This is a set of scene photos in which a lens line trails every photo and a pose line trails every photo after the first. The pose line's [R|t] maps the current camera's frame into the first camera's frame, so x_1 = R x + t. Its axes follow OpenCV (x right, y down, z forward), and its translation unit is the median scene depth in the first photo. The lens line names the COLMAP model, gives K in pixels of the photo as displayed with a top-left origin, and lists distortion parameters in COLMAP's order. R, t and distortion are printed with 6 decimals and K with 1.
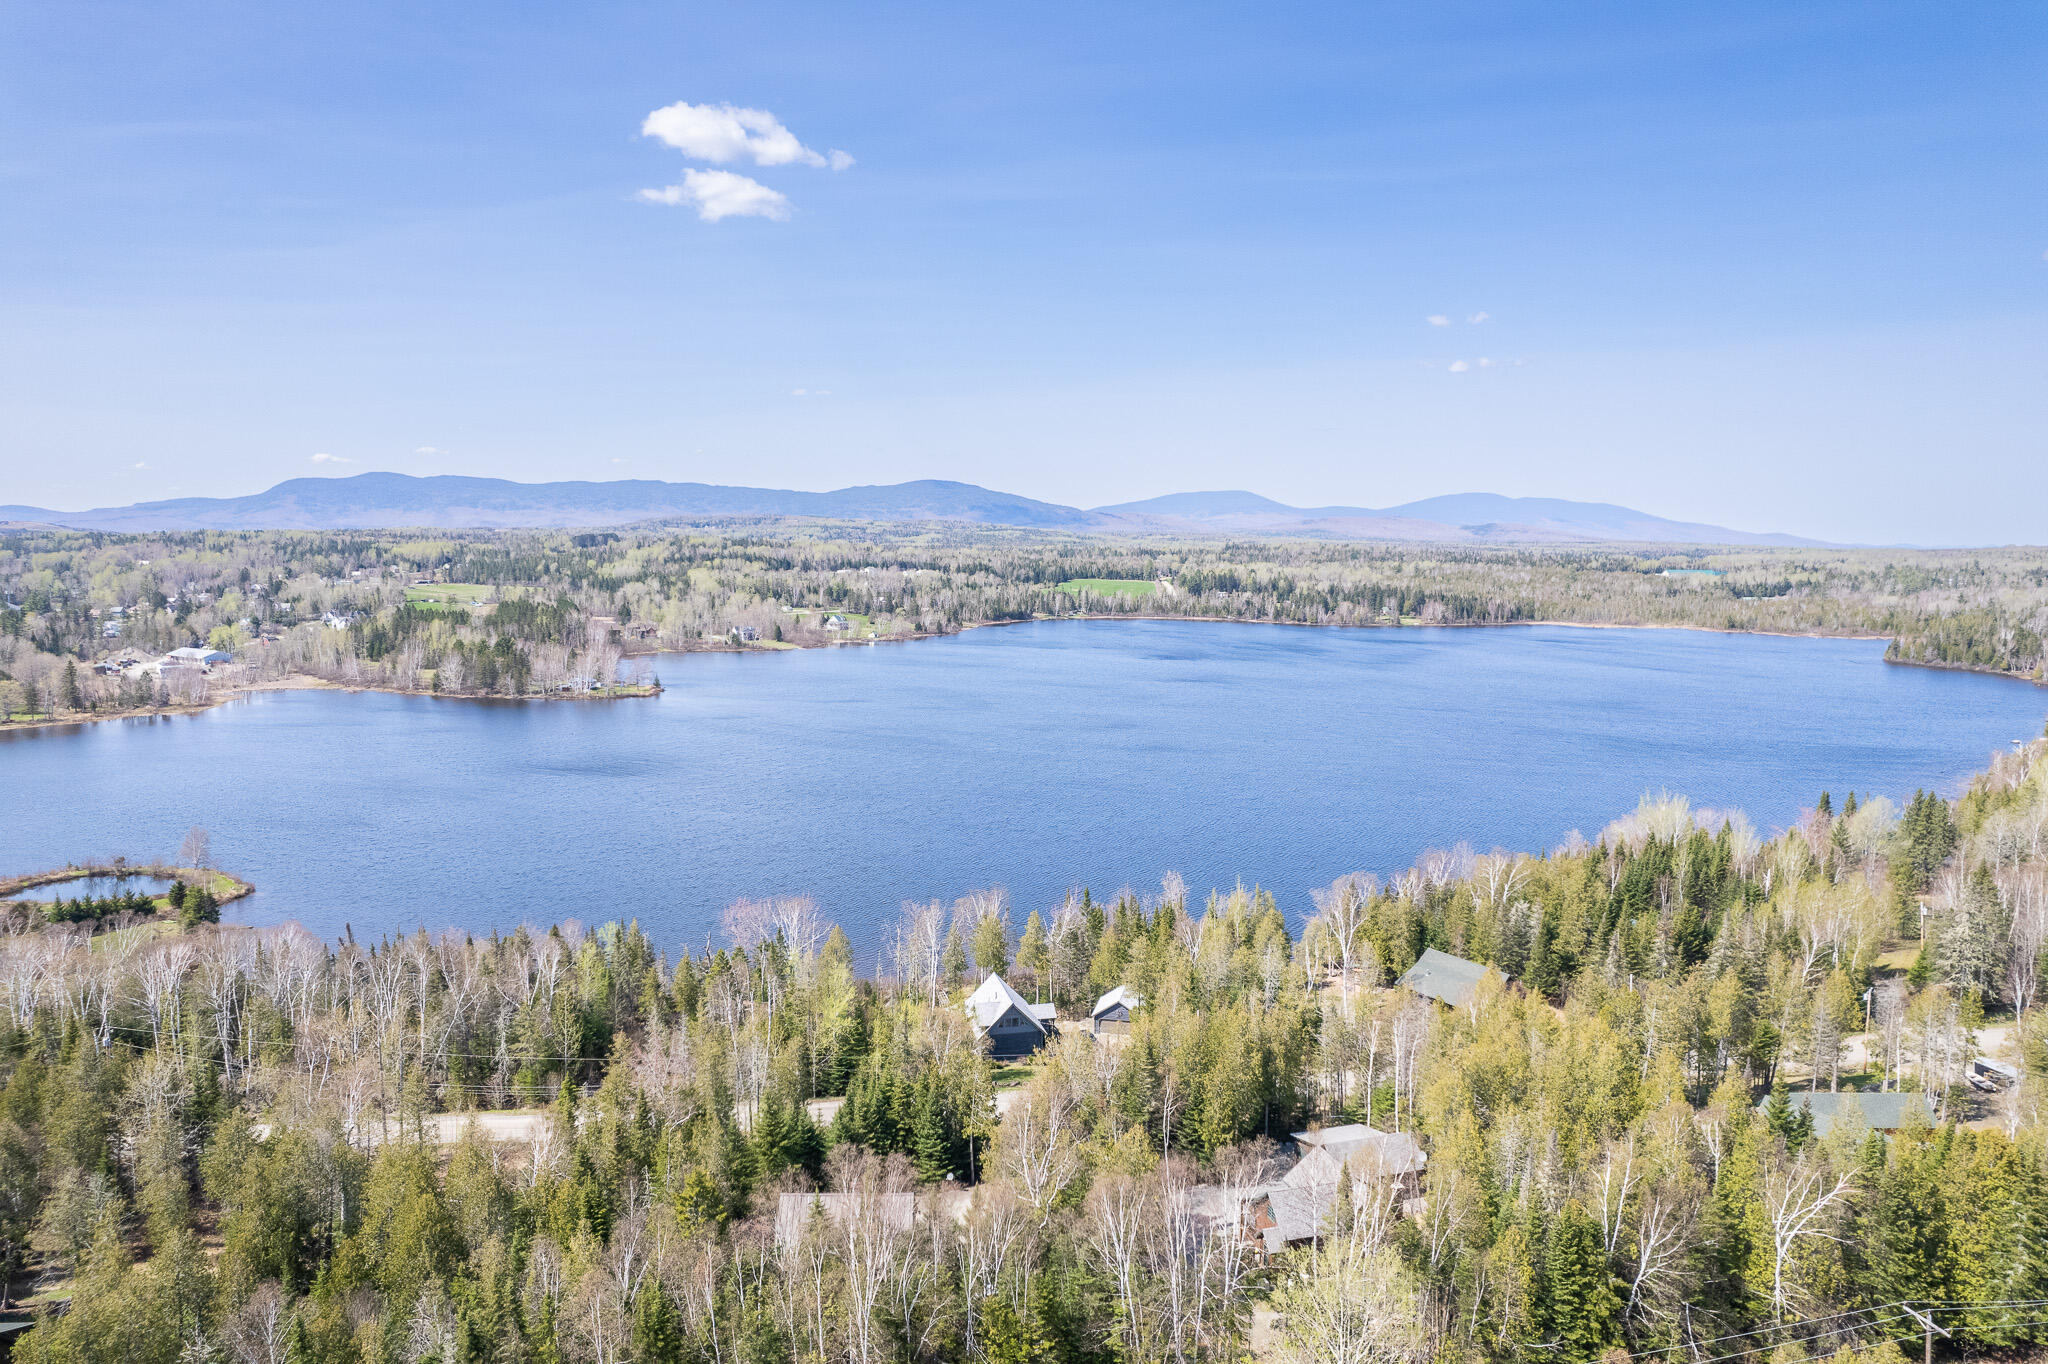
lens RADIAL K [[1309.3, 0, 1027.3], [0, 1309.3, 687.3], [0, 0, 1]] dist [-0.074927, 0.065852]
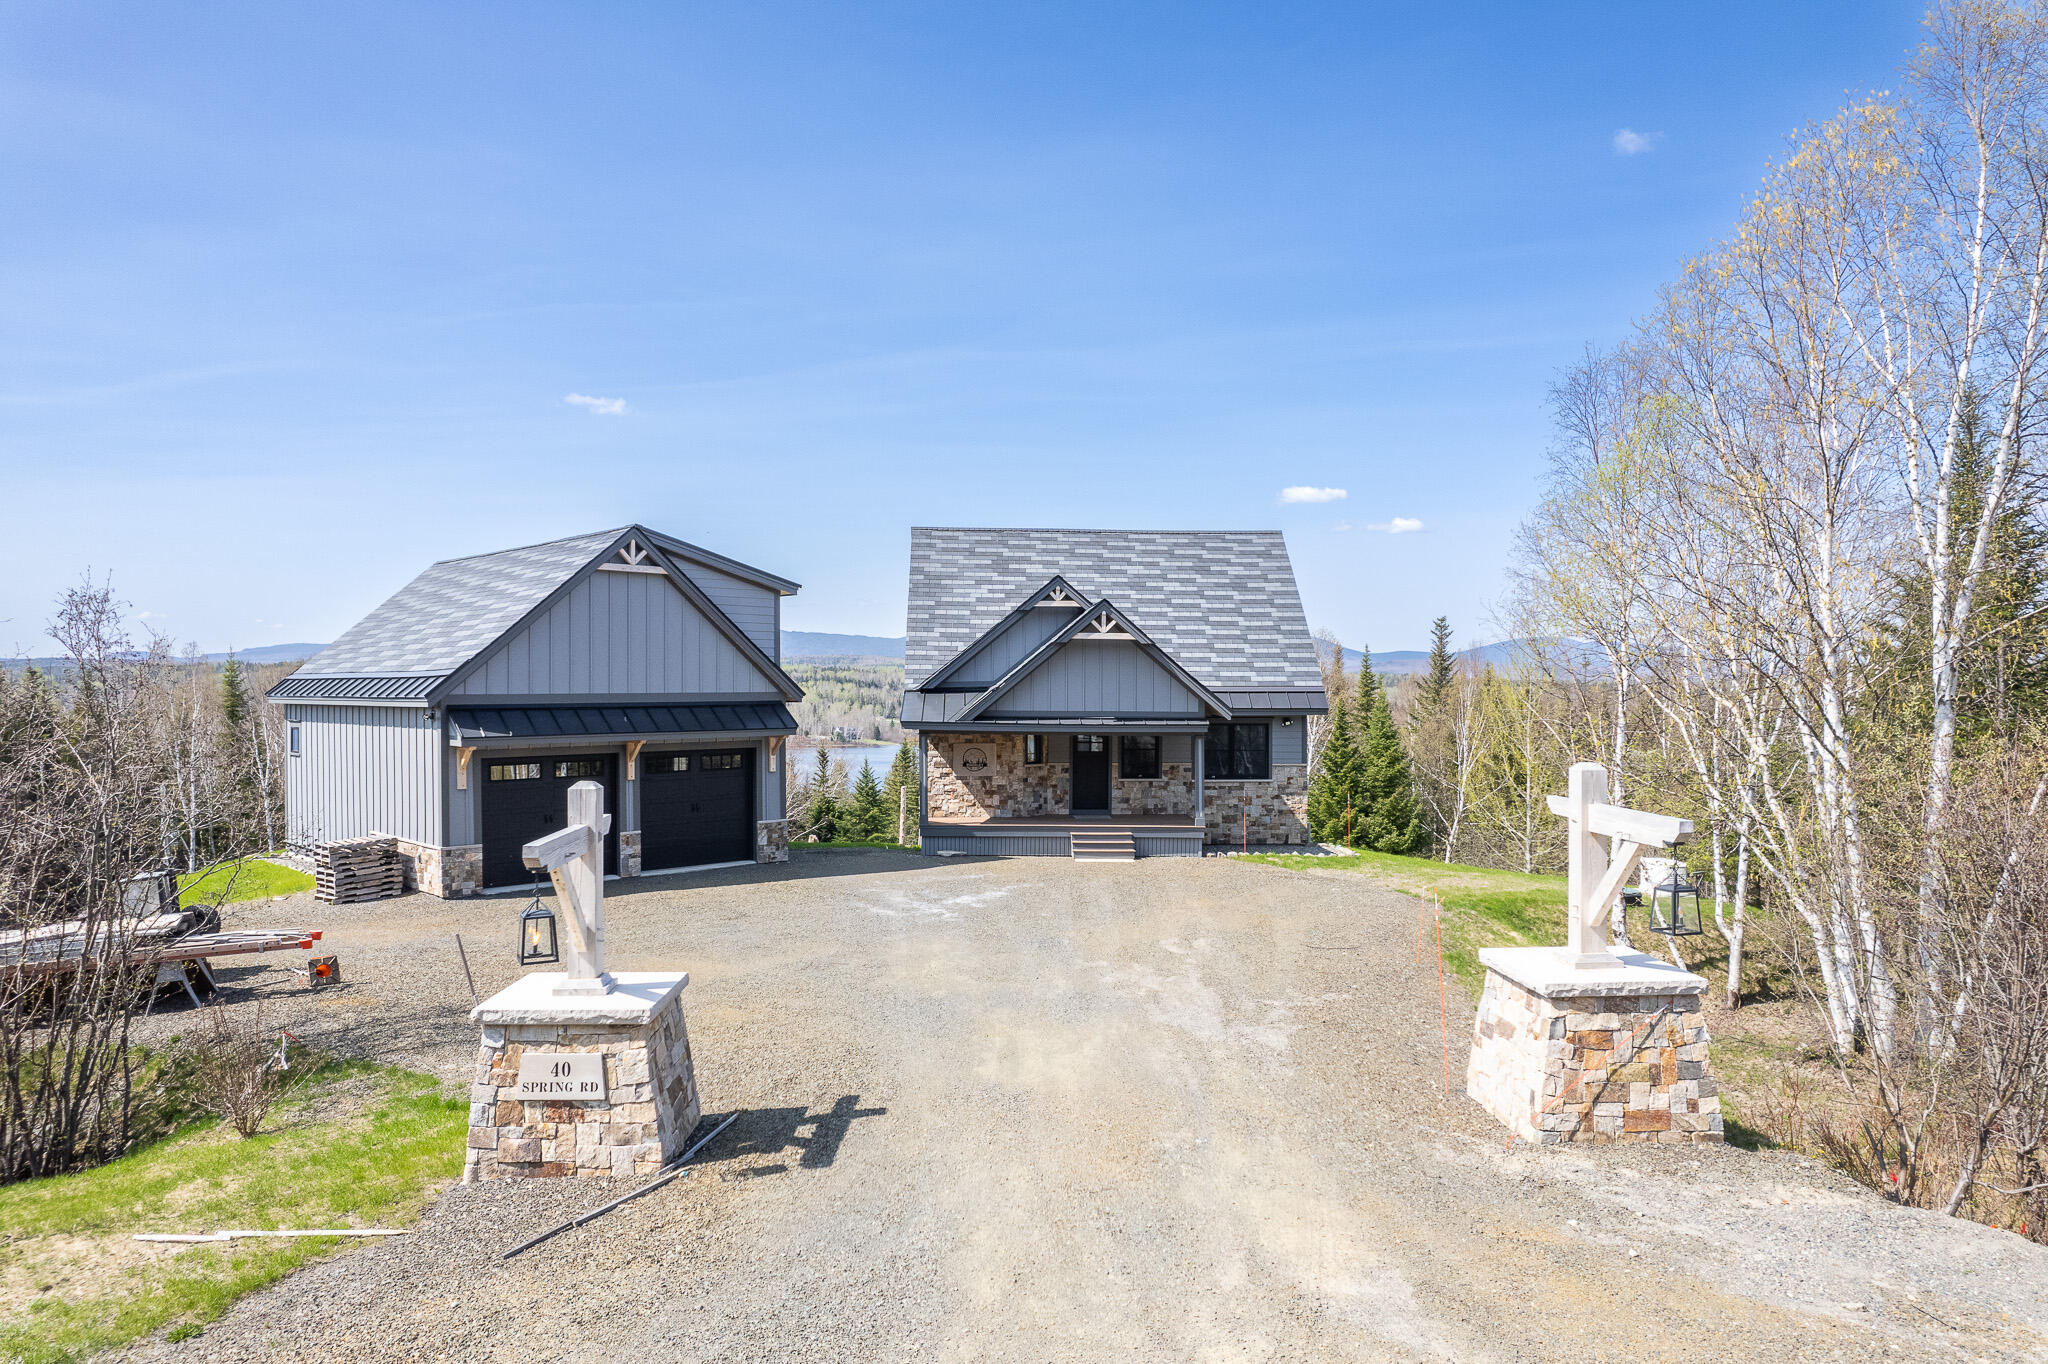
lens RADIAL K [[1309.3, 0, 1027.3], [0, 1309.3, 687.3], [0, 0, 1]] dist [-0.074927, 0.065852]
pose [[0.998655, 0.000691, -0.051847, -0.007724], [-0.006510, 0.993669, -0.112157, 0.059984], [0.051442, 0.112344, 0.992337, -0.136971]]
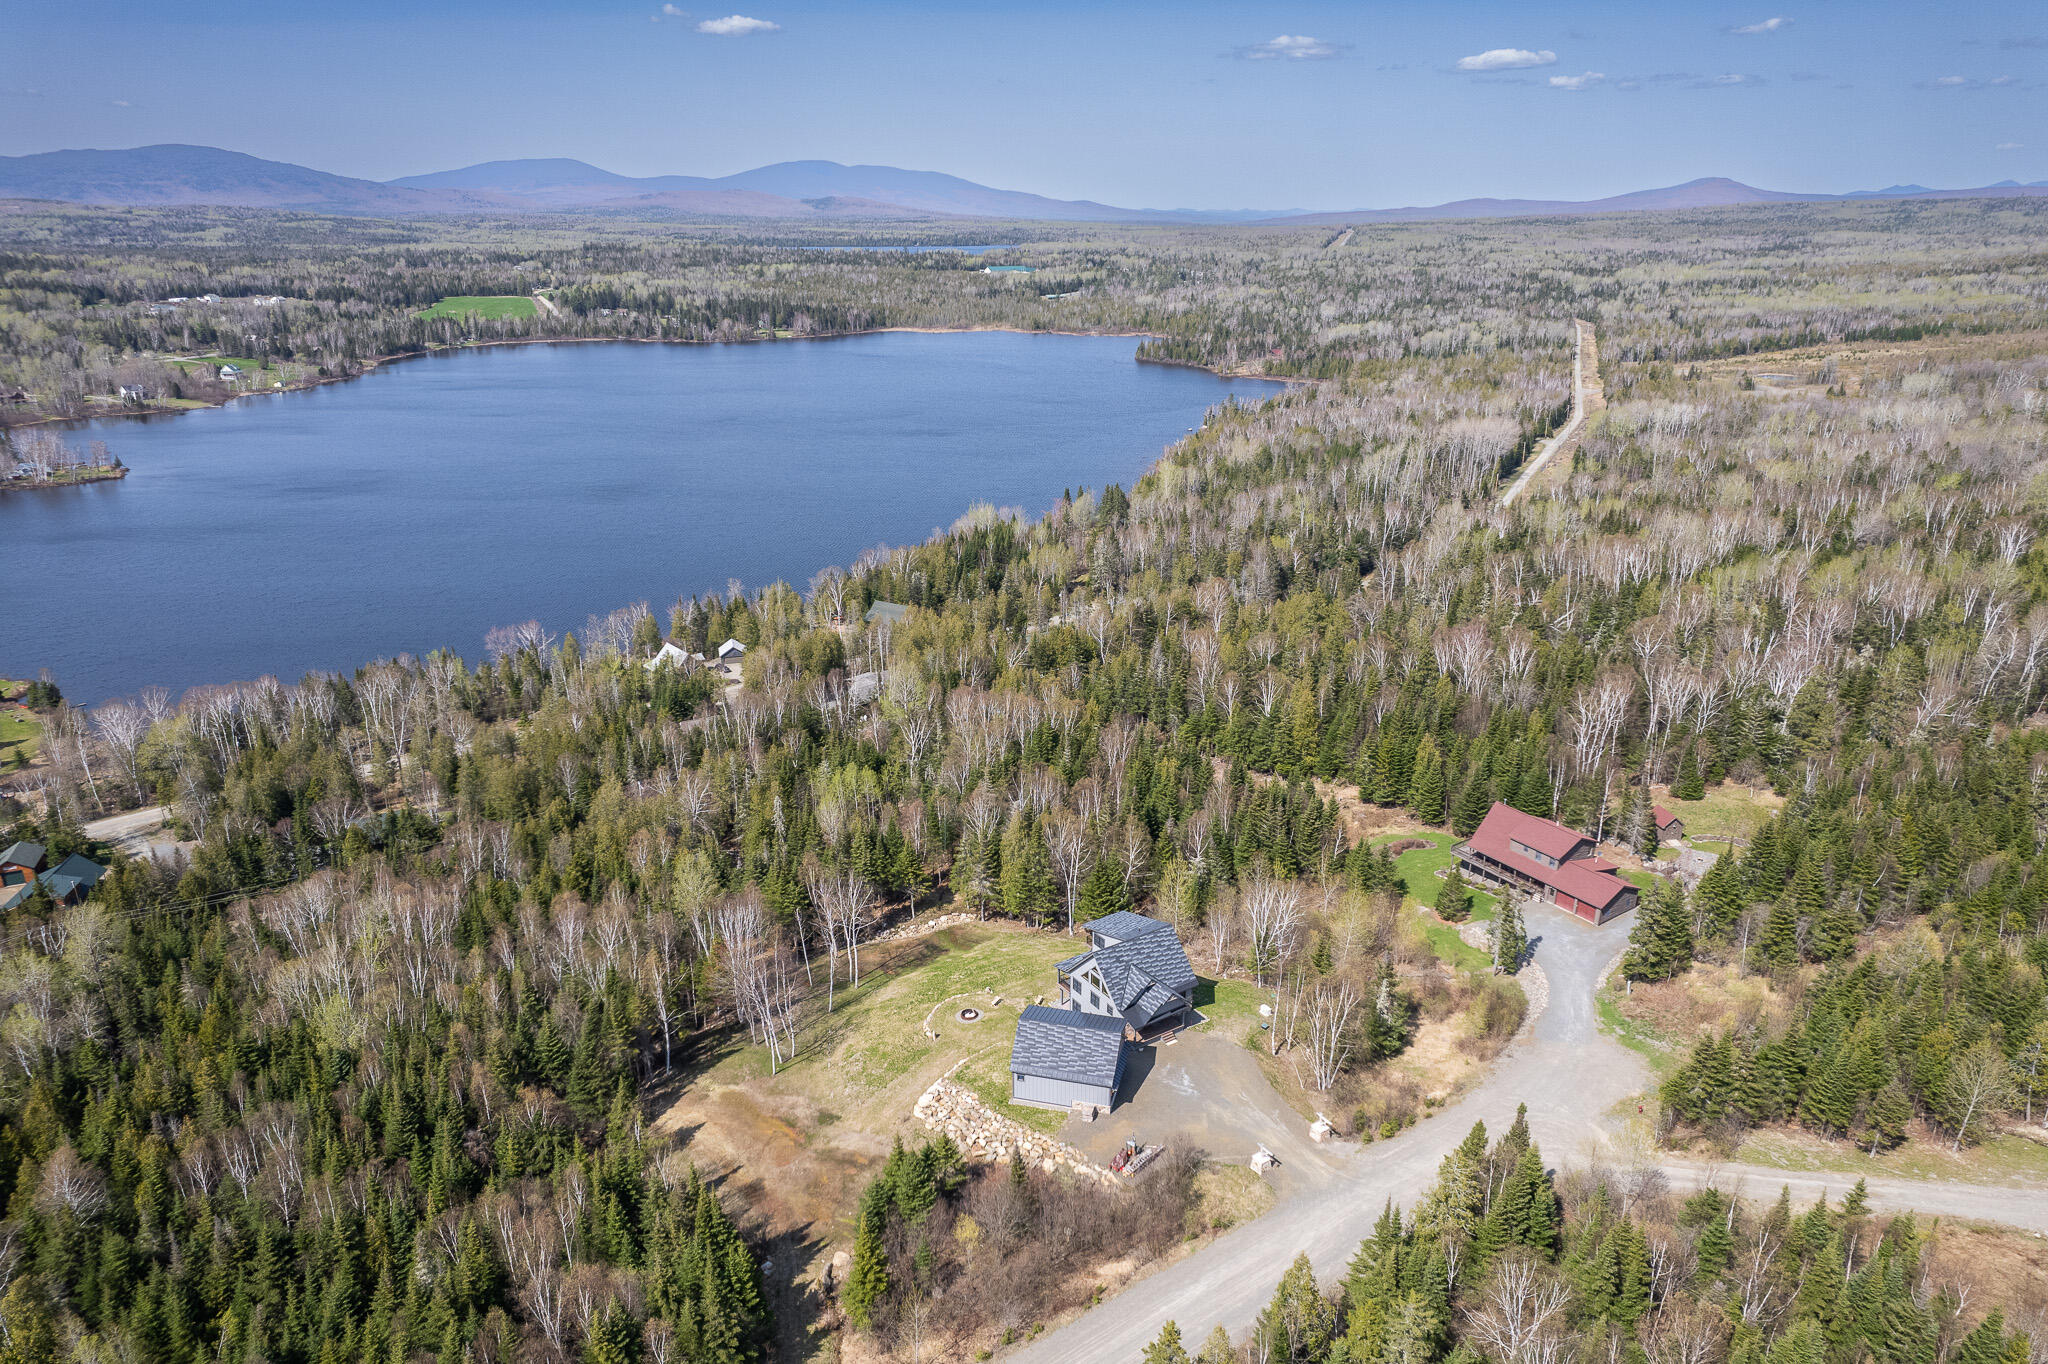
lens RADIAL K [[1309.3, 0, 1027.3], [0, 1309.3, 687.3], [0, 0, 1]] dist [-0.074927, 0.065852]
pose [[0.885150, -0.163232, 0.435735, -0.108626], [0.053703, 0.966028, 0.252795, -0.047225], [-0.462196, -0.200361, 0.863846, -0.248455]]
